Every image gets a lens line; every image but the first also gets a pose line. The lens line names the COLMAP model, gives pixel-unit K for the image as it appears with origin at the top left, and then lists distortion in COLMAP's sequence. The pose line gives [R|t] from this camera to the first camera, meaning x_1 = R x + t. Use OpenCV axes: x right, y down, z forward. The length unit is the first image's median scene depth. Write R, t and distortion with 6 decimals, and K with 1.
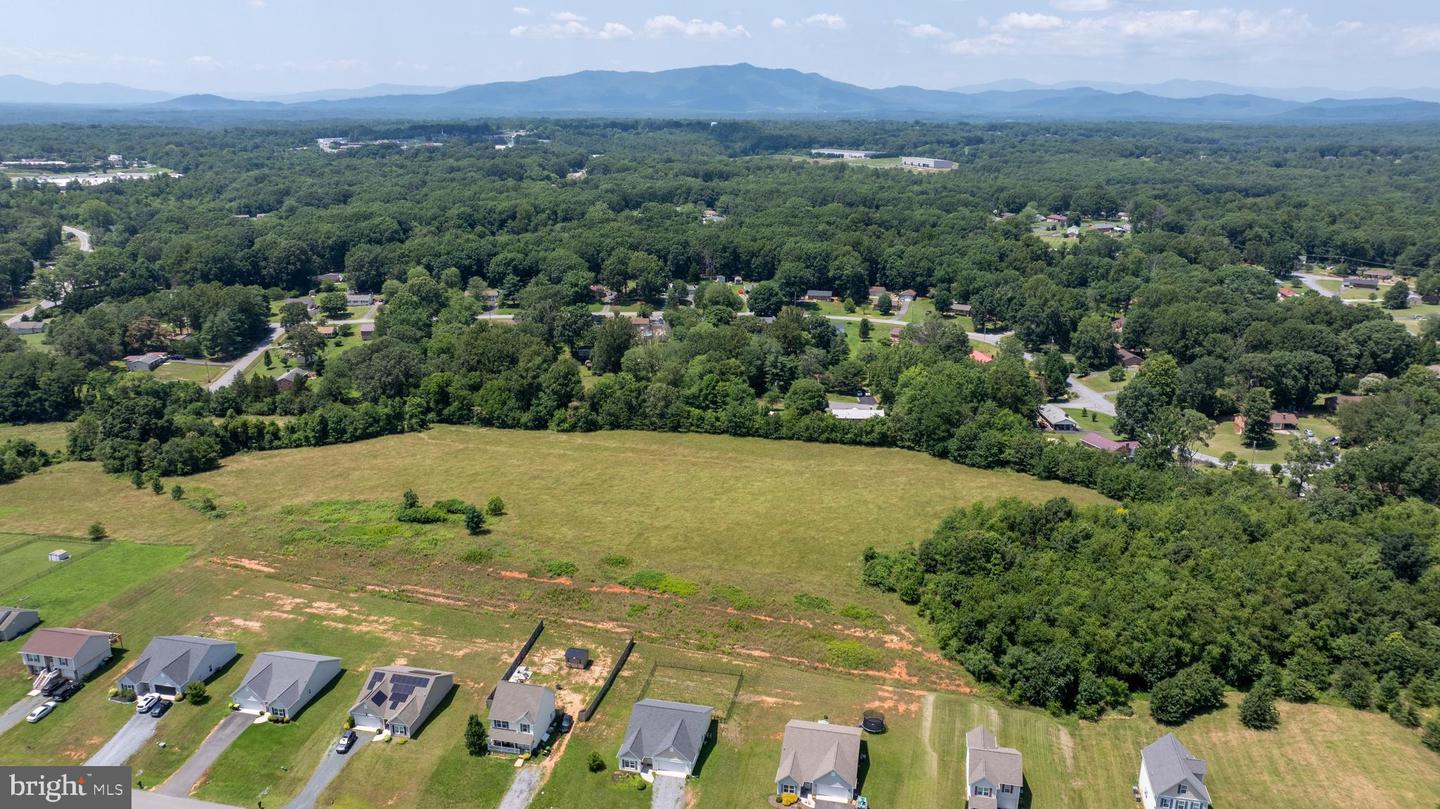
lens RADIAL K [[1014.2, 0, 724.4], [0, 1014.2, 404.1], [0, 0, 1]] dist [-0.029891, 0.021394]
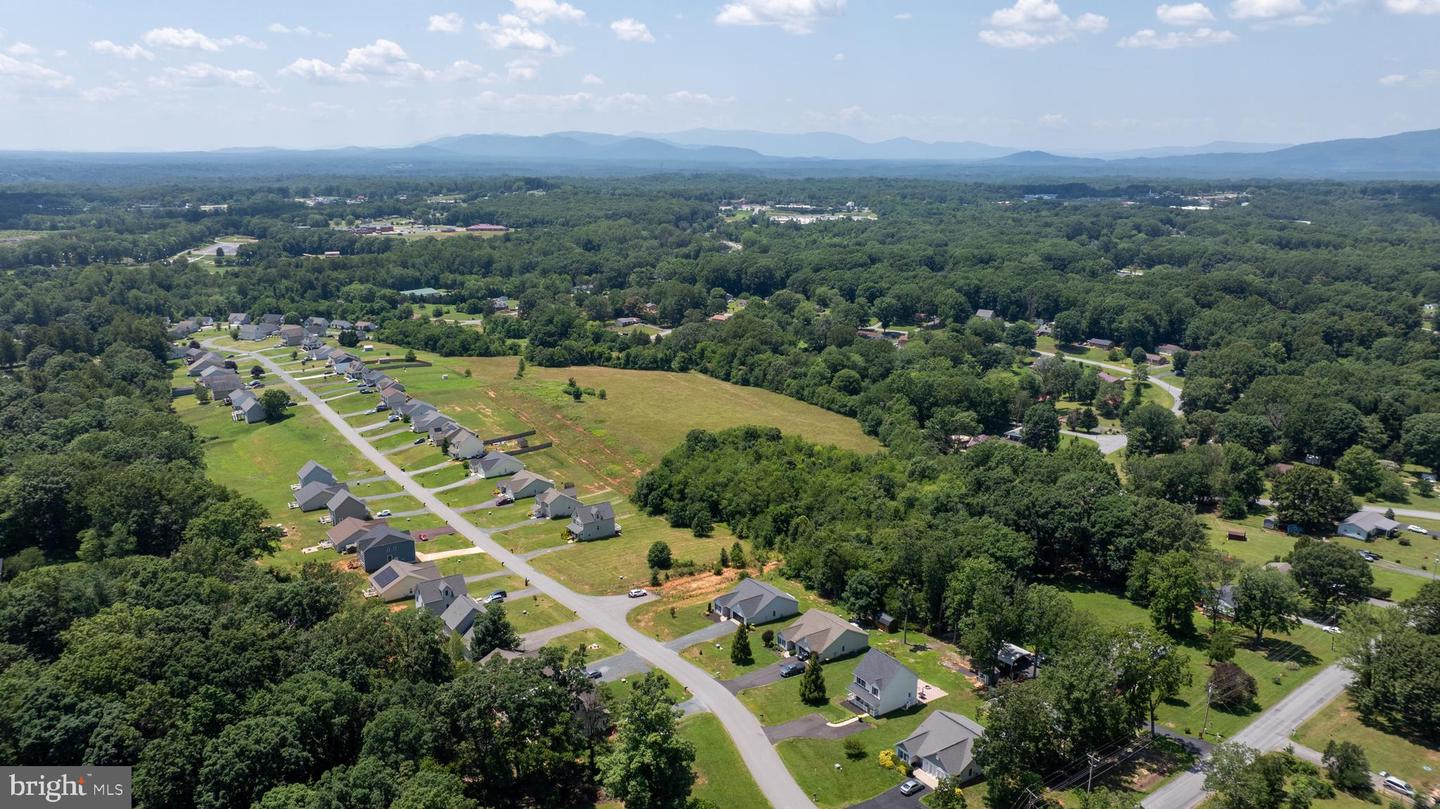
lens RADIAL K [[1011.9, 0, 723.8], [0, 1011.9, 407.8], [0, 0, 1]] dist [-0.014654, -0.004191]
pose [[0.720087, 0.166811, -0.673535, 0.896443], [-0.199393, 0.979478, 0.029409, 0.020813], [0.664619, 0.113121, 0.738570, -0.157815]]
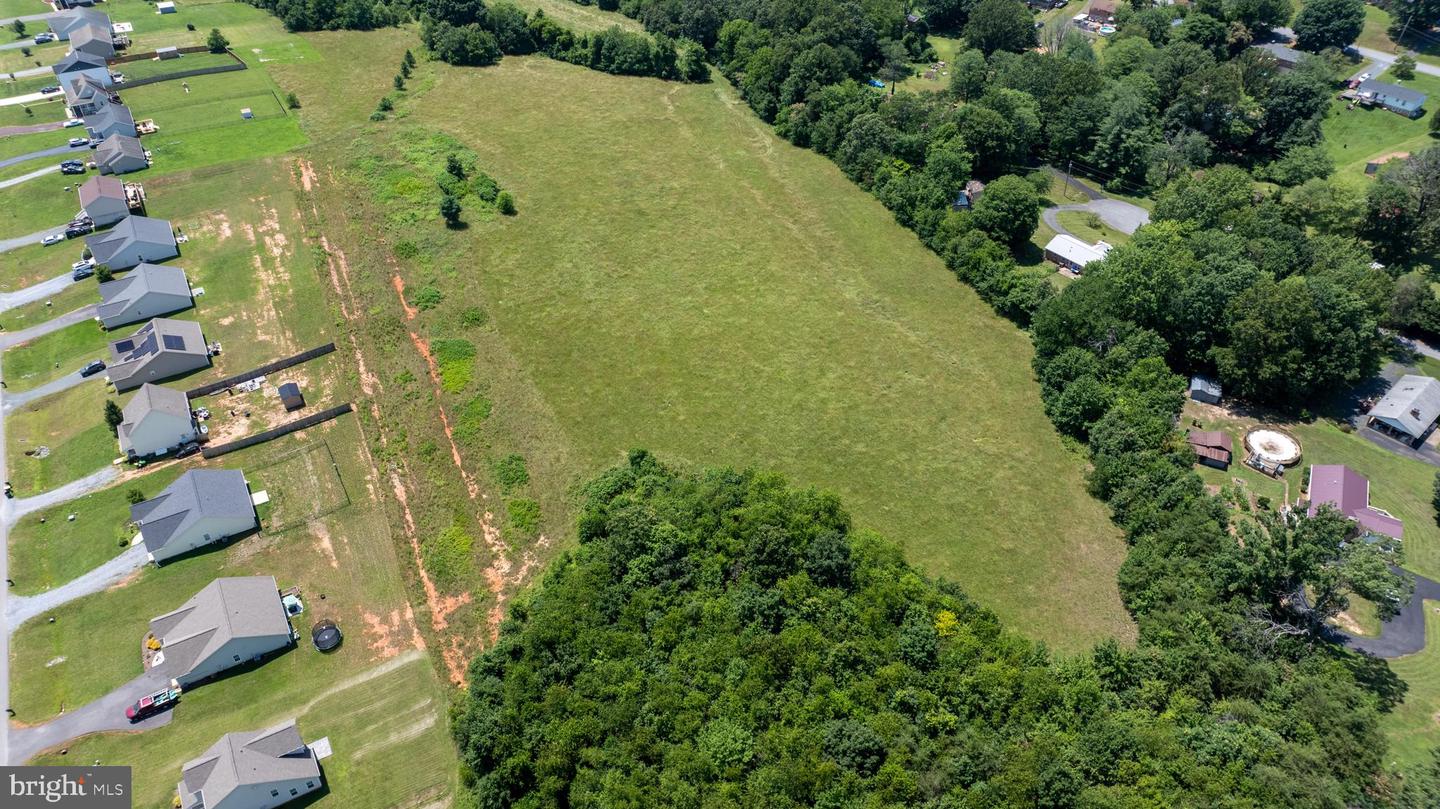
lens RADIAL K [[1018.9, 0, 725.6], [0, 1018.9, 400.7], [0, 0, 1]] dist [-0.041256, 0.031484]
pose [[0.662503, 0.476049, -0.578331, 0.398723], [-0.214219, 0.860241, 0.462704, -0.162140], [0.717774, -0.182653, 0.671892, 0.376387]]
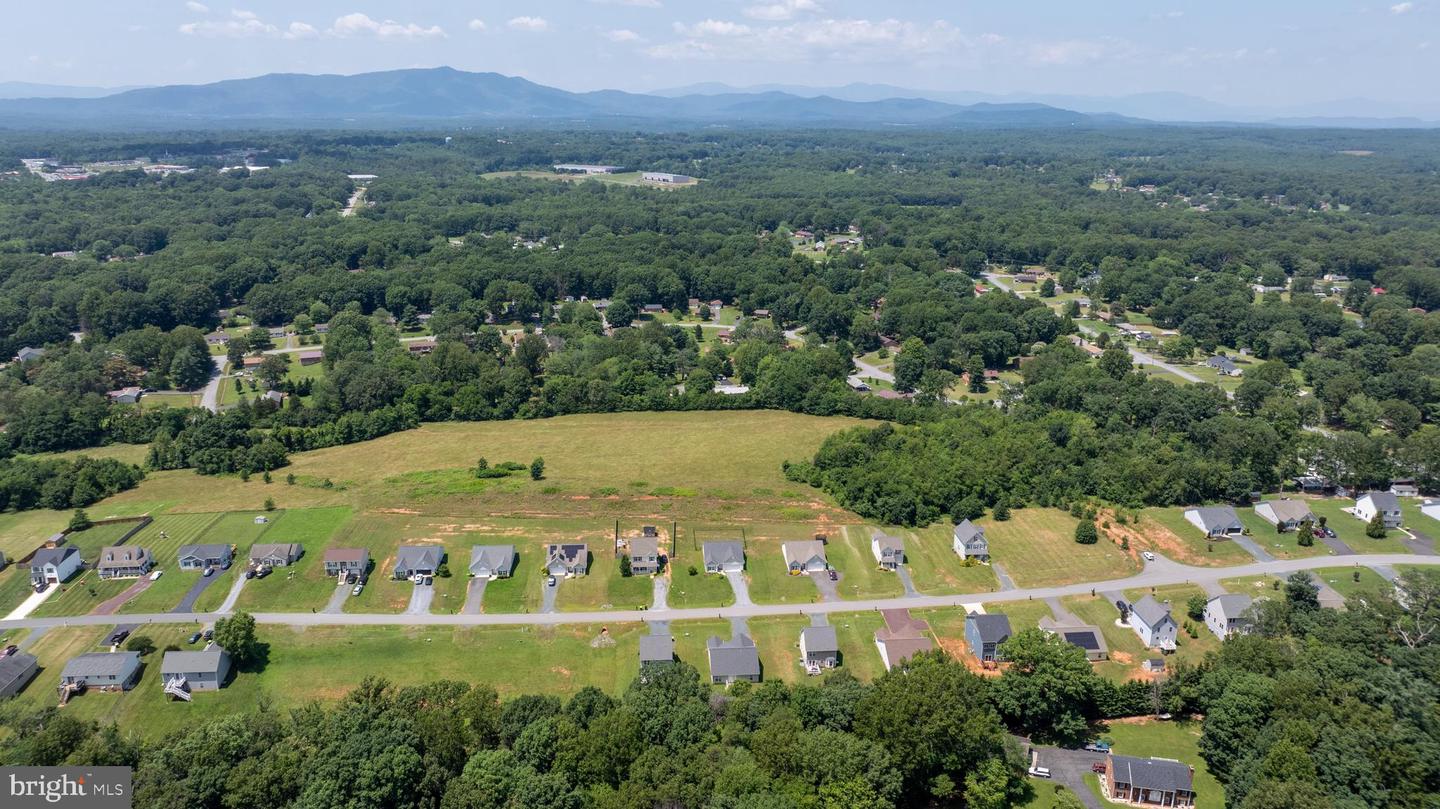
lens RADIAL K [[1014.2, 0, 724.4], [0, 1014.2, 404.1], [0, 0, 1]] dist [-0.029891, 0.021394]
pose [[0.960736, -0.076880, 0.266599, -0.272987], [0.077215, 0.996972, 0.009243, 0.014761], [-0.266503, 0.011706, 0.963763, -0.420011]]
